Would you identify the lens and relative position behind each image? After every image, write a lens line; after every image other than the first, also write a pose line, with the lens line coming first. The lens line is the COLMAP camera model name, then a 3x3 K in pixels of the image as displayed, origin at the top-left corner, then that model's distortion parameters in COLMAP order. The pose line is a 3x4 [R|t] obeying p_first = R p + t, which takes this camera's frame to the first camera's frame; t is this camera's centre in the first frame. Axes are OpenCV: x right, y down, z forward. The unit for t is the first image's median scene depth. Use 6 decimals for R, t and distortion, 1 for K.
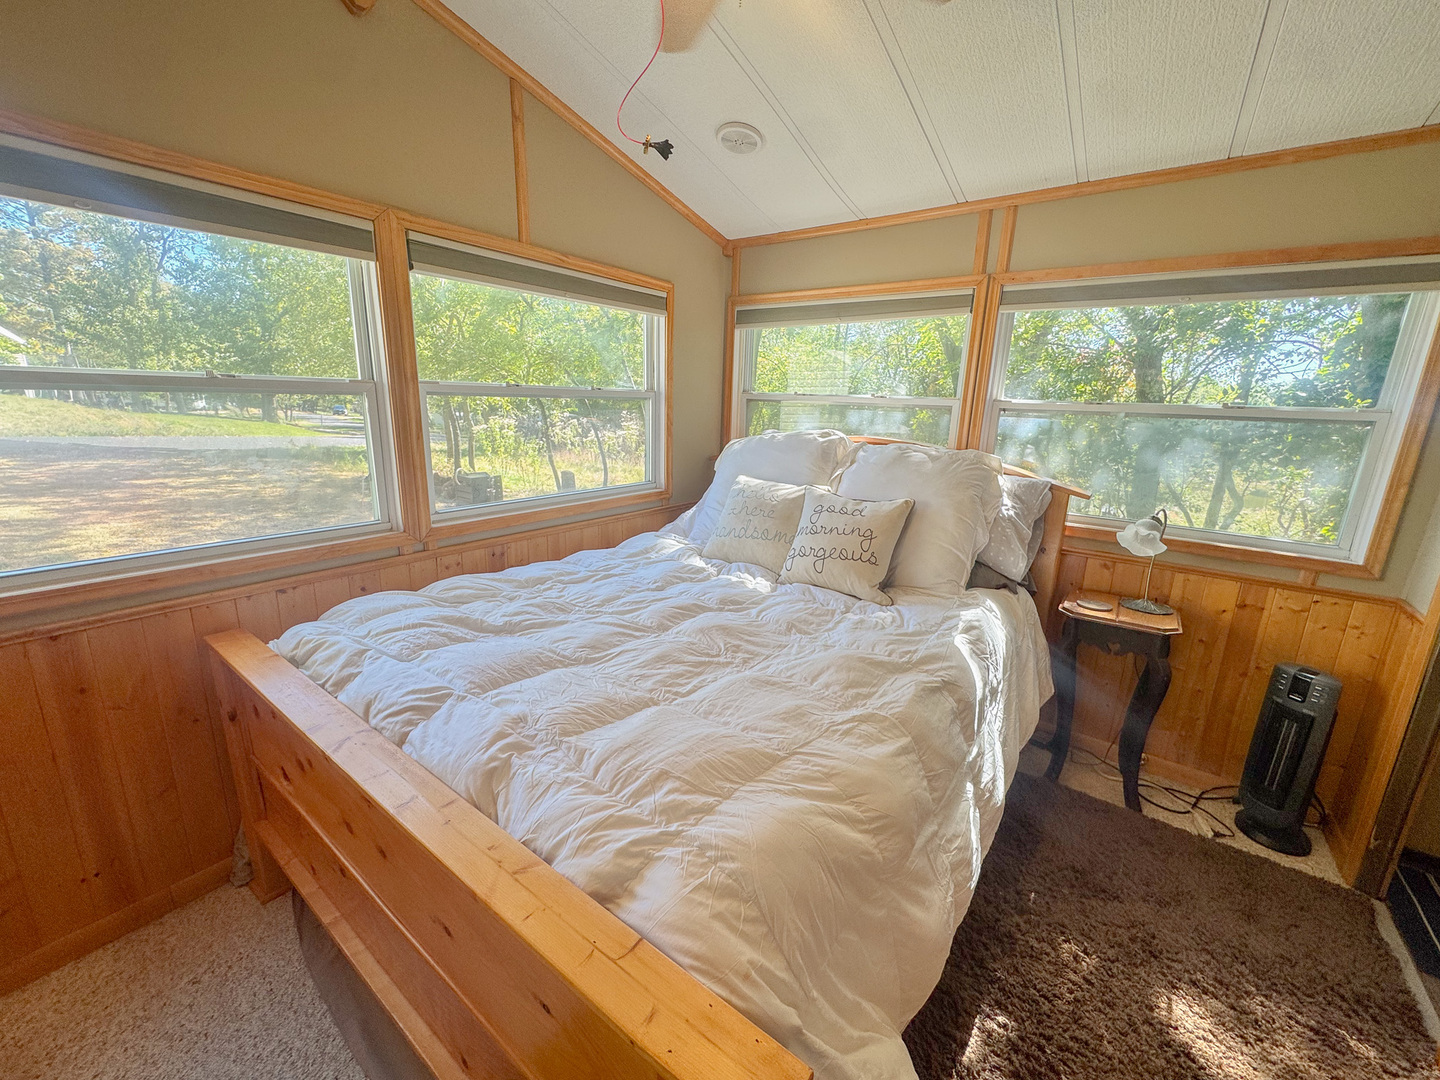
lens RADIAL K [[575.3, 0, 721.3], [0, 575.3, 538.2], [0, 0, 1]] dist [-0.002963, -0.000216]
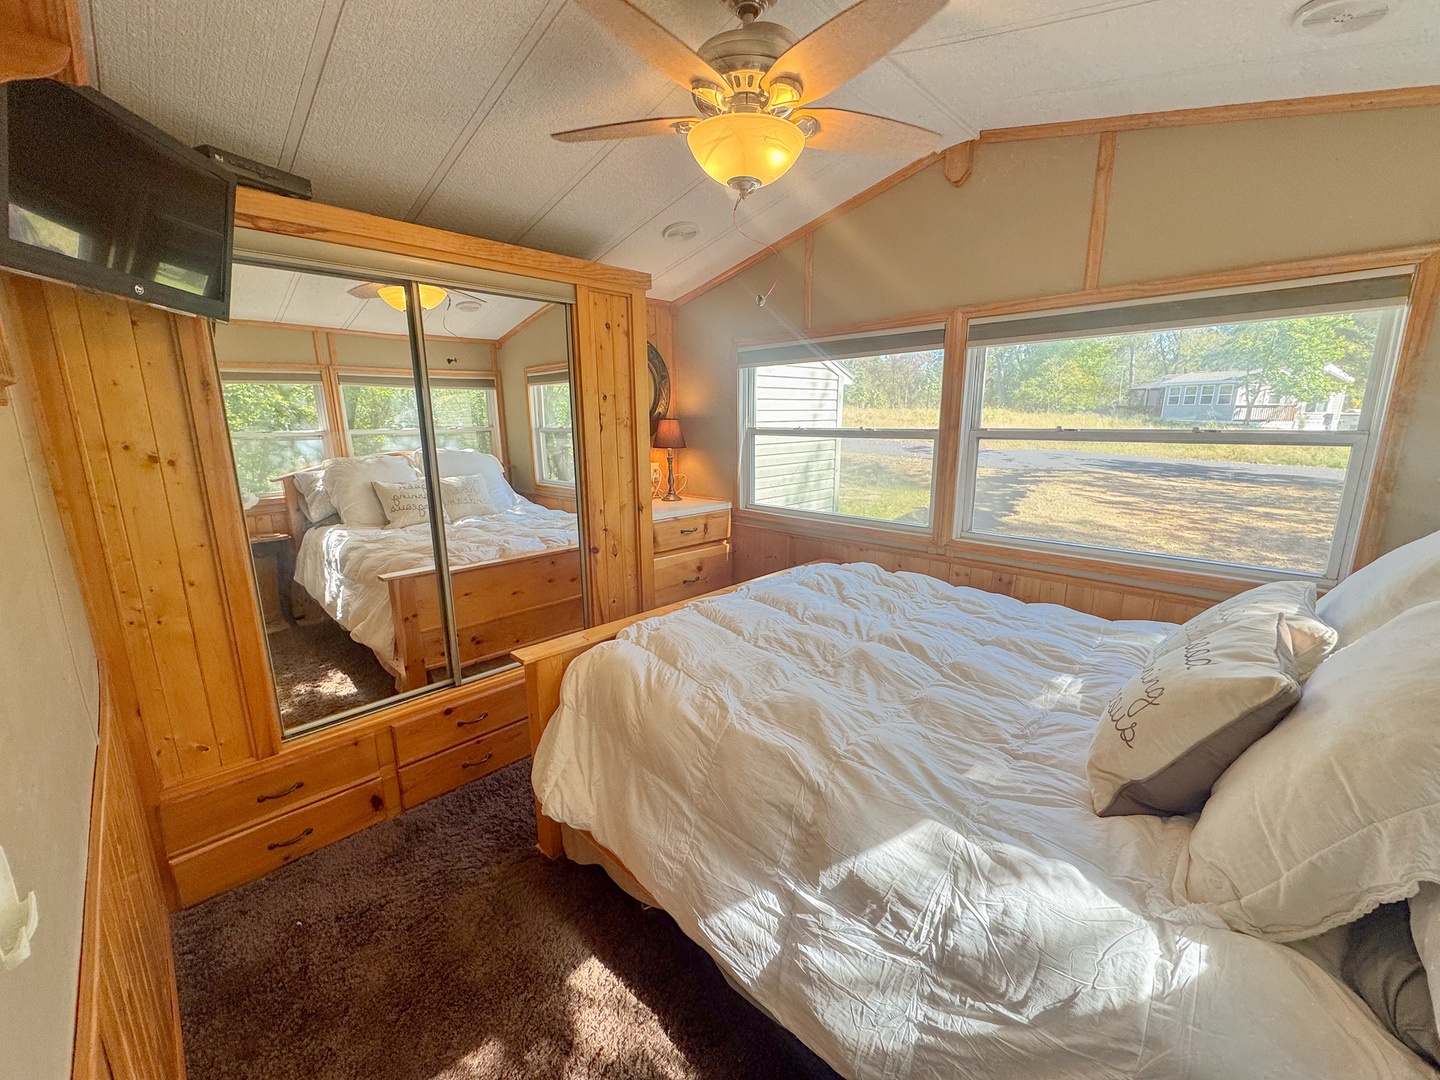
lens RADIAL K [[575.3, 0, 723.1], [0, 575.3, 537.8], [0, 0, 1]] dist [-0.002963, -0.000216]
pose [[-0.132380, 0.177980, -0.975089, 0.898518], [-0.233875, 0.950362, 0.205218, -0.182652], [0.963212, 0.255215, -0.084184, 0.657259]]
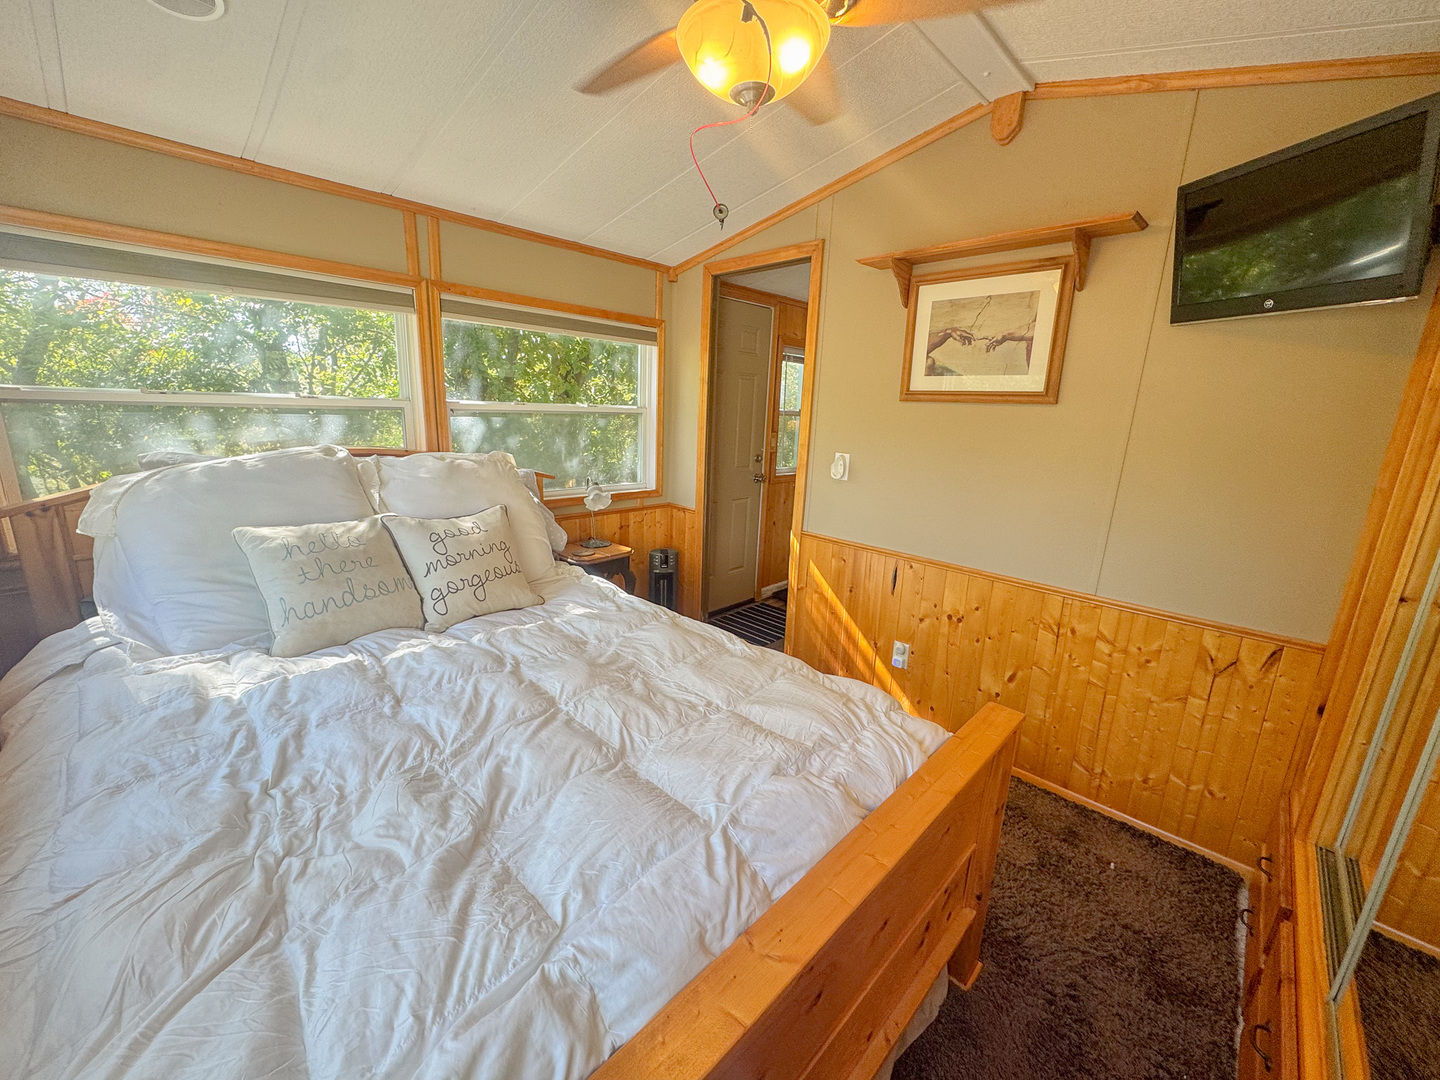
lens RADIAL K [[575.3, 0, 720.4], [0, 575.3, 539.5], [0, 0, 1]] dist [-0.002963, -0.000216]
pose [[0.109845, -0.253782, 0.961004, -0.685941], [0.202296, 0.952326, 0.228367, -0.175960], [-0.973145, 0.169323, 0.155947, 0.496739]]
